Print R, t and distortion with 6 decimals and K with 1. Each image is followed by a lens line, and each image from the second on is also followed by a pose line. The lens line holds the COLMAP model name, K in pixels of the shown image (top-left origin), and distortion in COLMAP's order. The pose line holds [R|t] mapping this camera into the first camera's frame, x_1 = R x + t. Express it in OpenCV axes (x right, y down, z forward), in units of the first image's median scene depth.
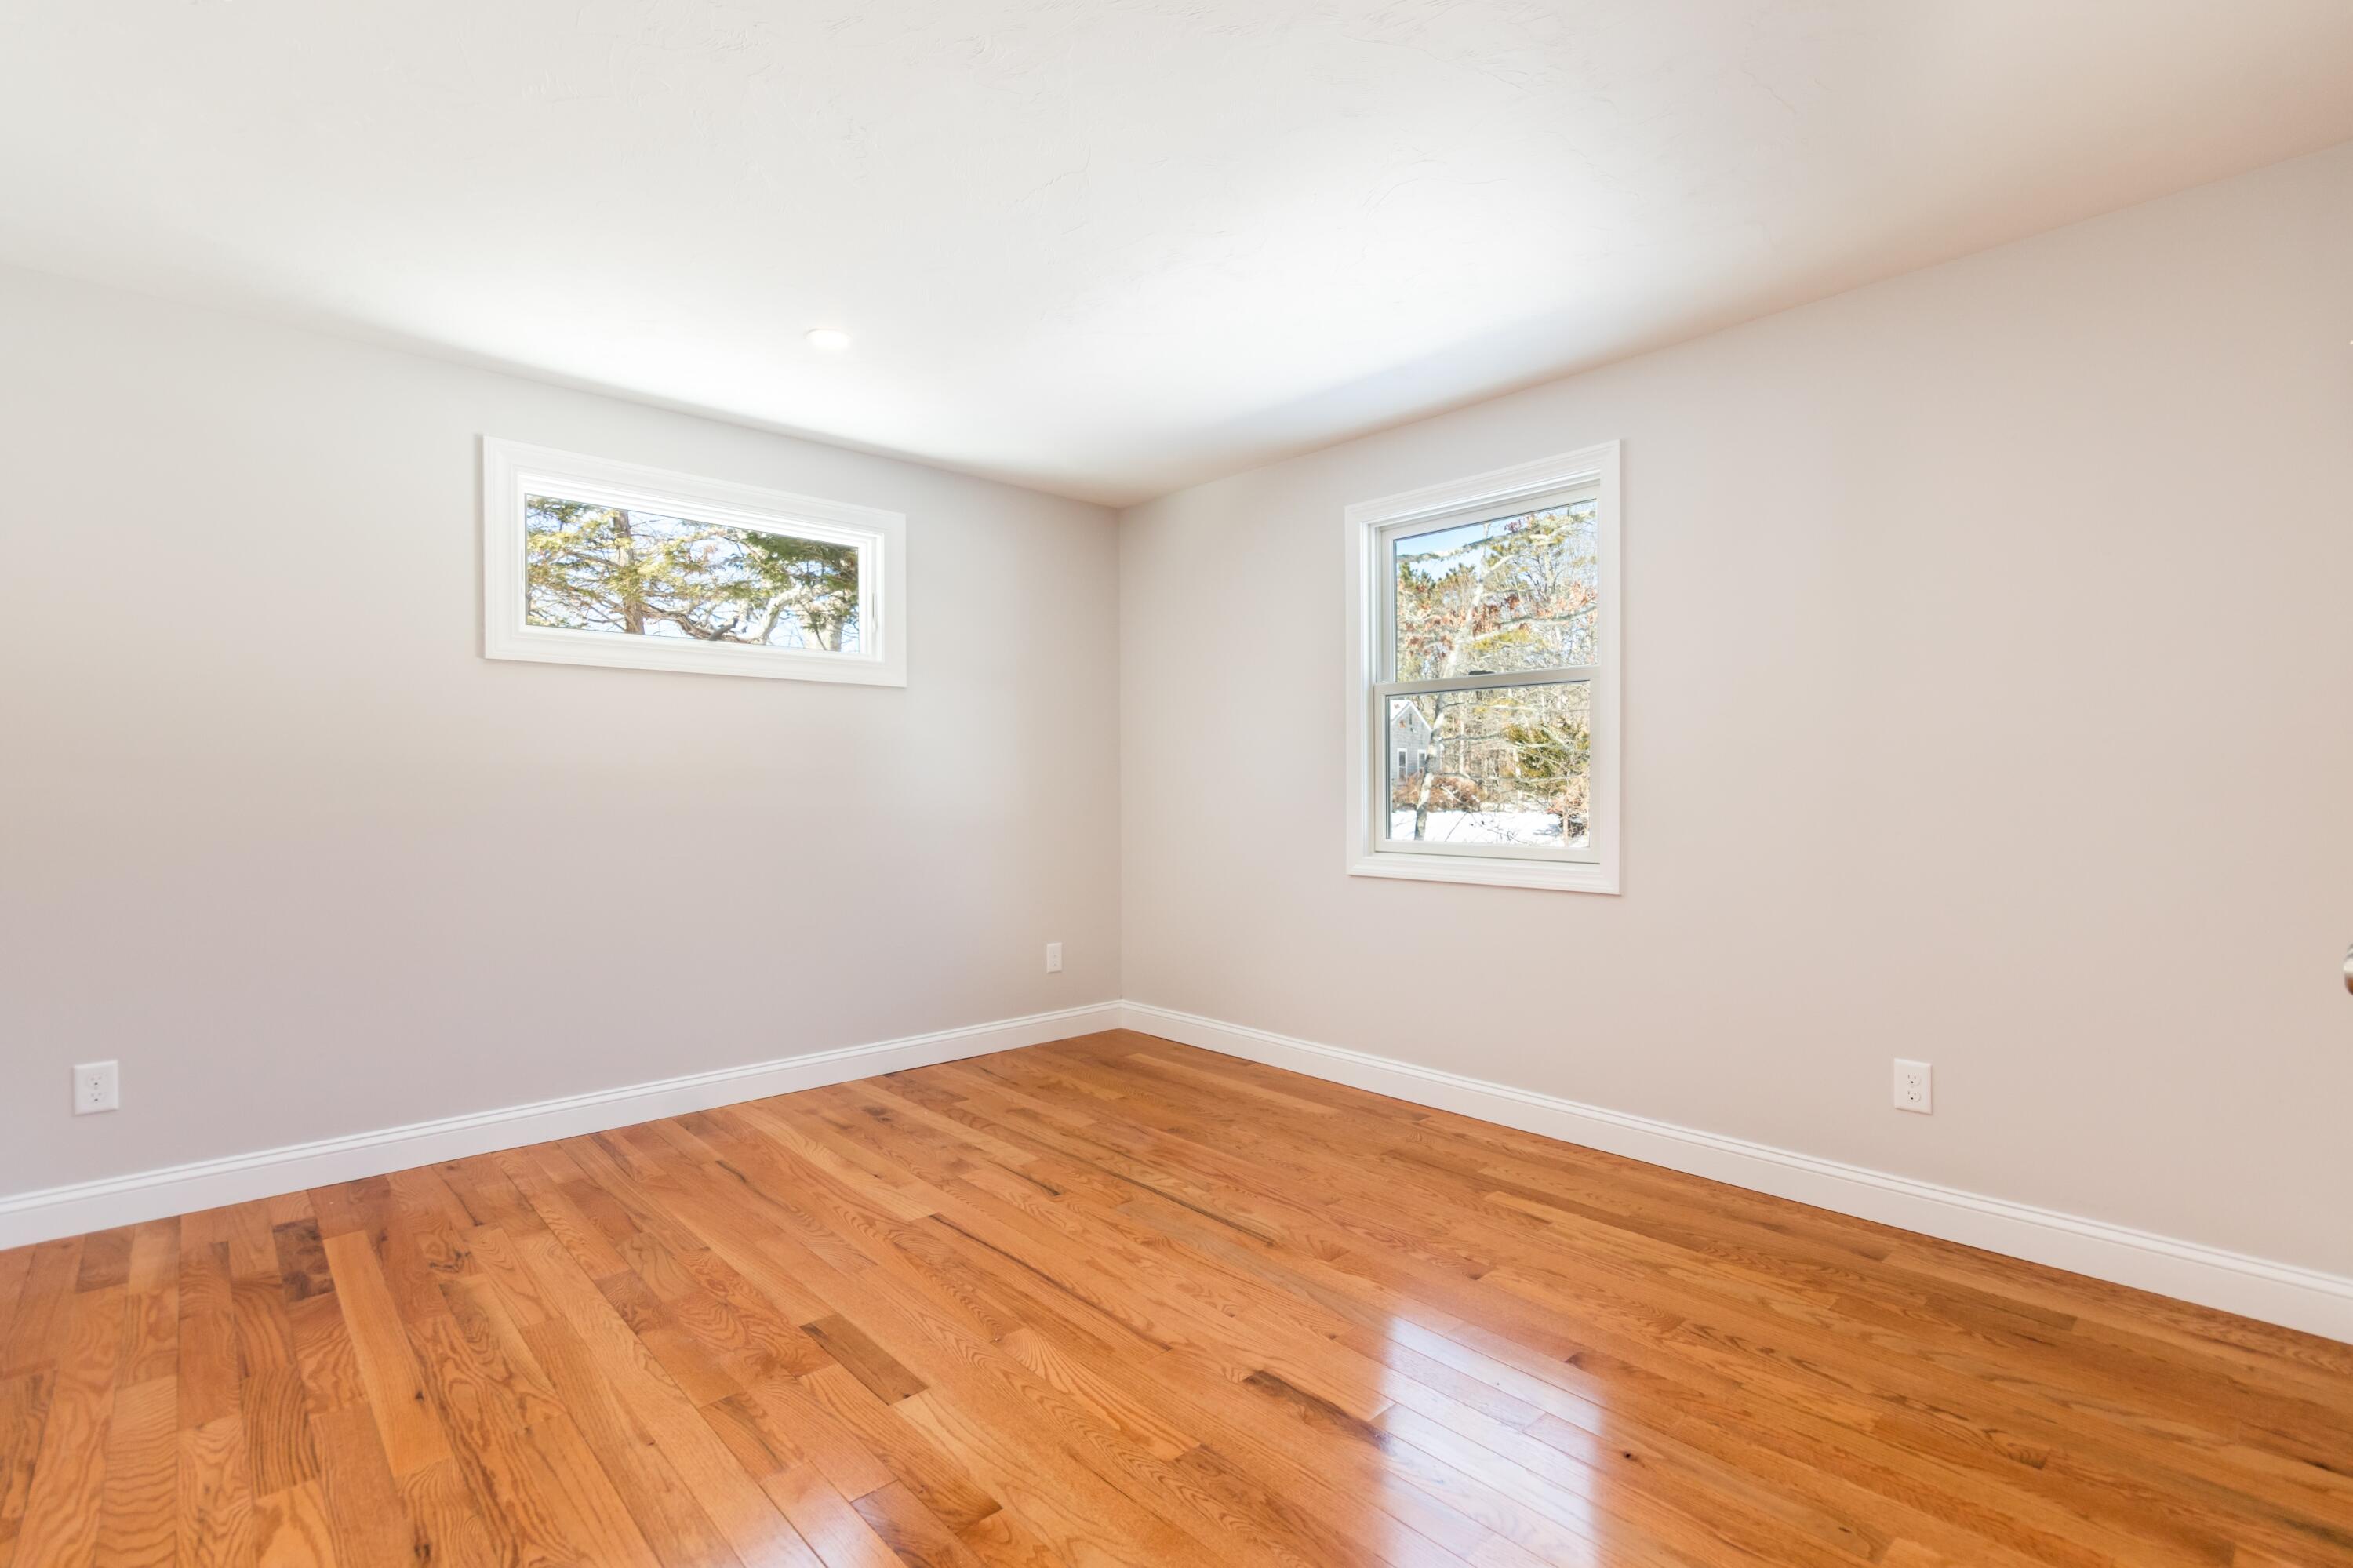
lens RADIAL K [[1084.4, 0, 1183.2], [0, 1084.4, 778.7], [0, 0, 1]] dist [0.000951, -0.000159]
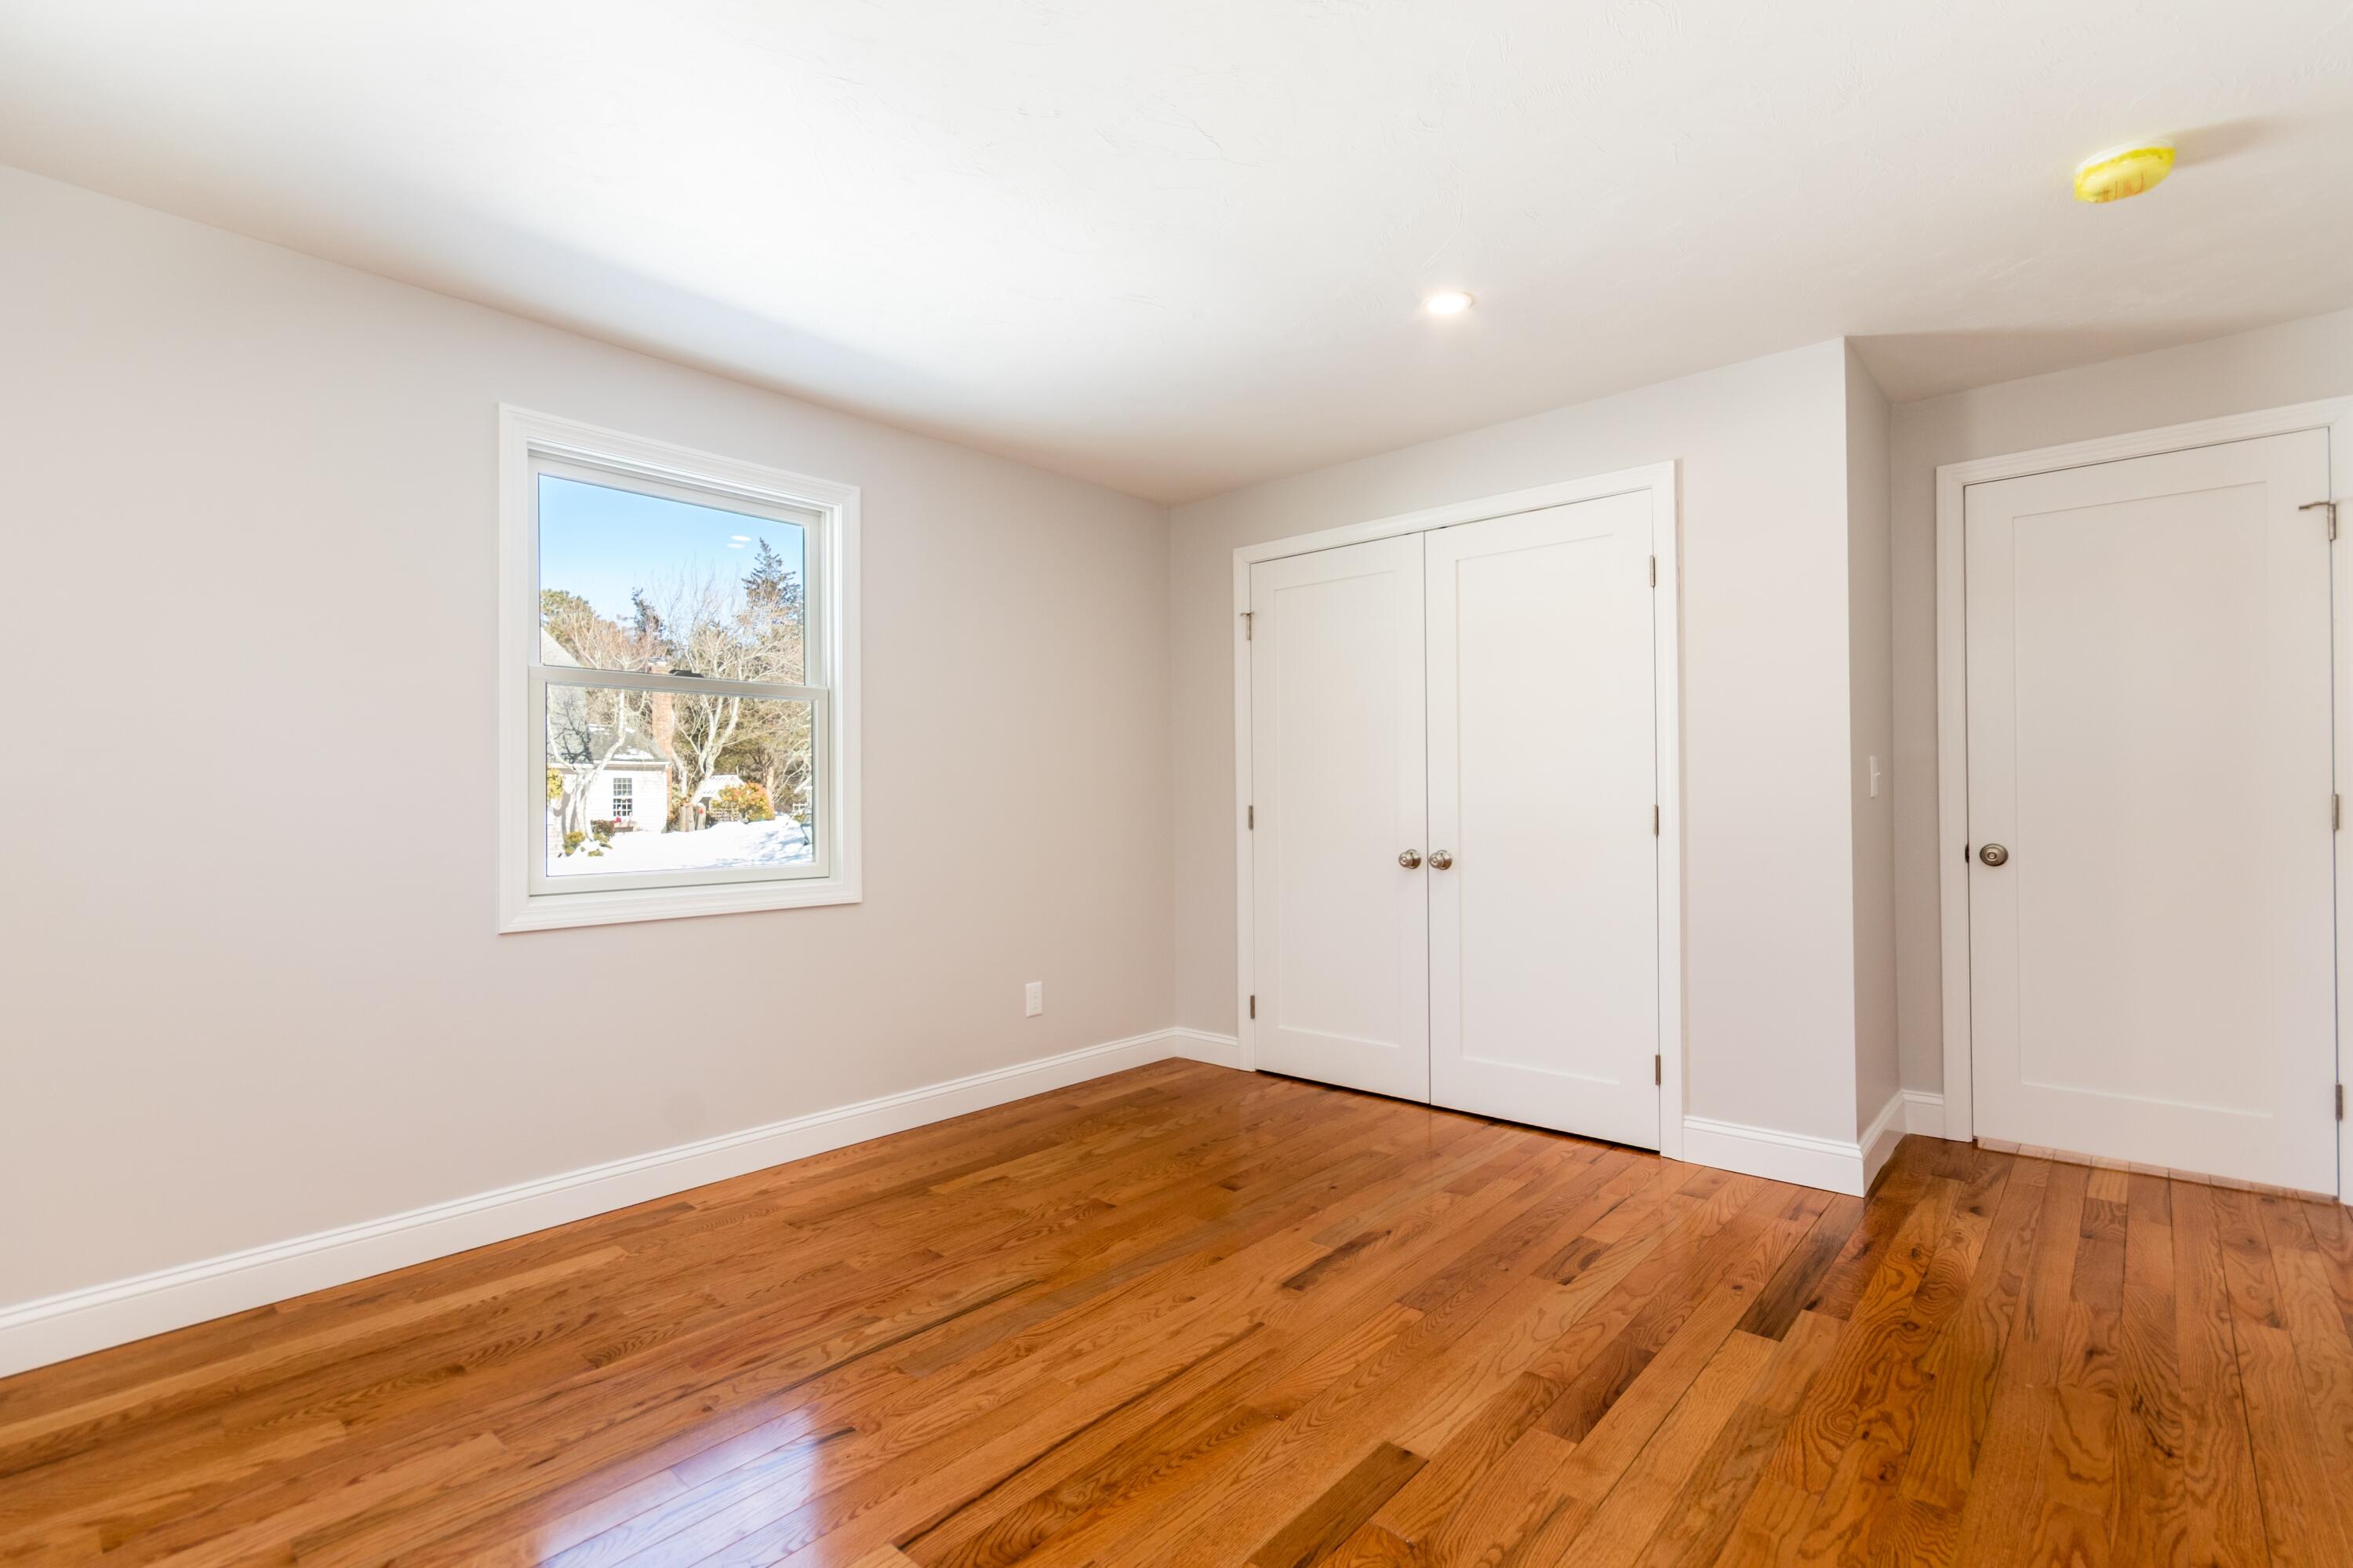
lens RADIAL K [[1084.4, 0, 1181.6], [0, 1084.4, 773.9], [0, 0, 1]] dist [0.000951, -0.000159]
pose [[-0.108673, 0.028611, 0.993666, -0.870344], [0.001129, 0.999589, -0.028659, 0.011876], [-0.994077, -0.001993, -0.108661, 0.961199]]
